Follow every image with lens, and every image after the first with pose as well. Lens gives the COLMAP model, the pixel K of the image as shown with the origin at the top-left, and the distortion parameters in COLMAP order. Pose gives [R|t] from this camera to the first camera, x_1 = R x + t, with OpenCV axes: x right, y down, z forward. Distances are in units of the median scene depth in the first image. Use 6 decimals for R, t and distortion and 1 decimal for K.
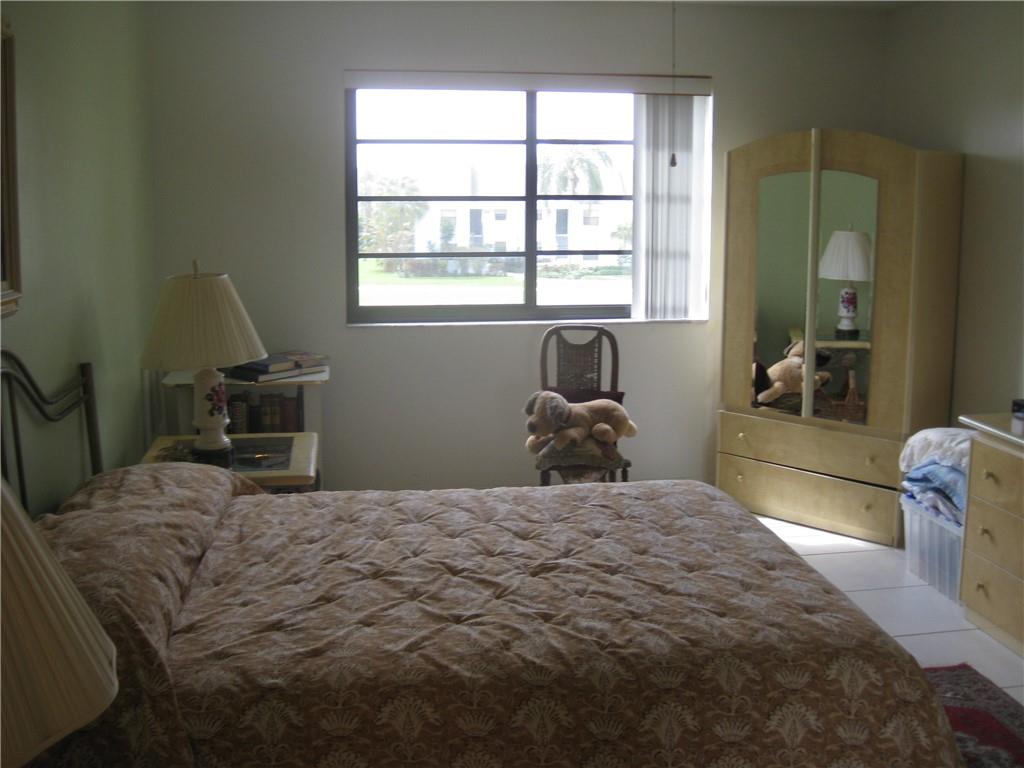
lens RADIAL K [[1135.1, 0, 519.6], [0, 1135.1, 357.8], [0, 0, 1]] dist [-0.182405, 0.158274]
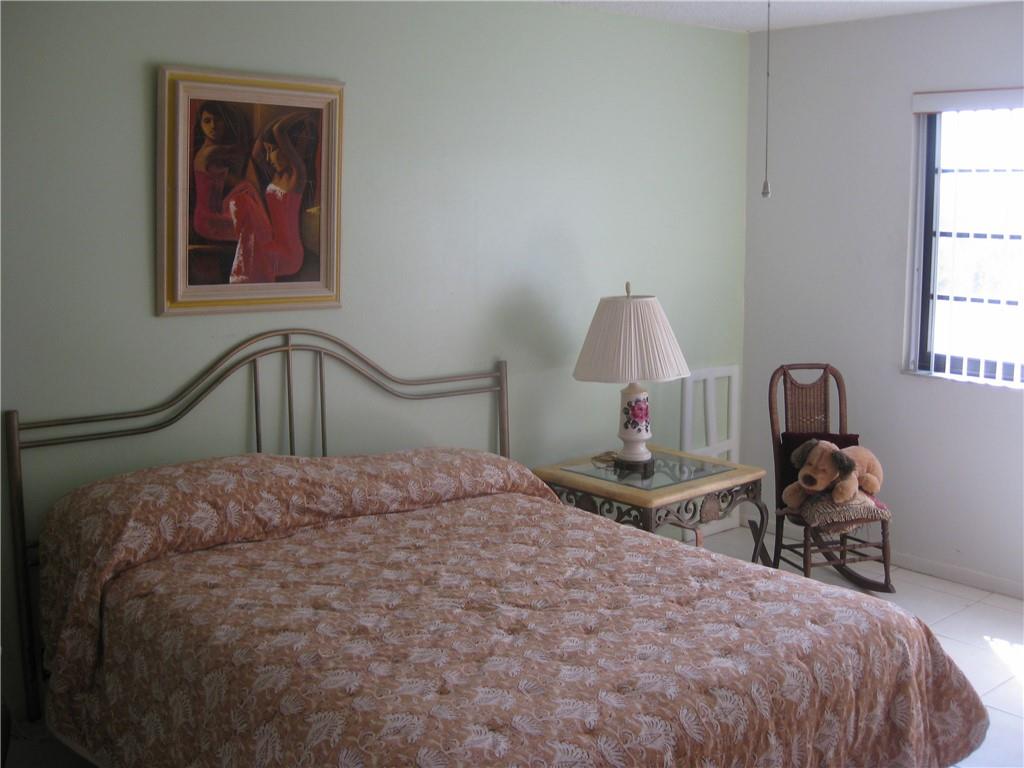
lens RADIAL K [[1135.1, 0, 519.6], [0, 1135.1, 357.8], [0, 0, 1]] dist [-0.182405, 0.158274]
pose [[0.517613, 0.111407, -0.848331, 0.773867], [-0.128934, 0.990321, 0.051384, -0.076453], [0.845844, 0.082782, 0.526967, 0.448473]]
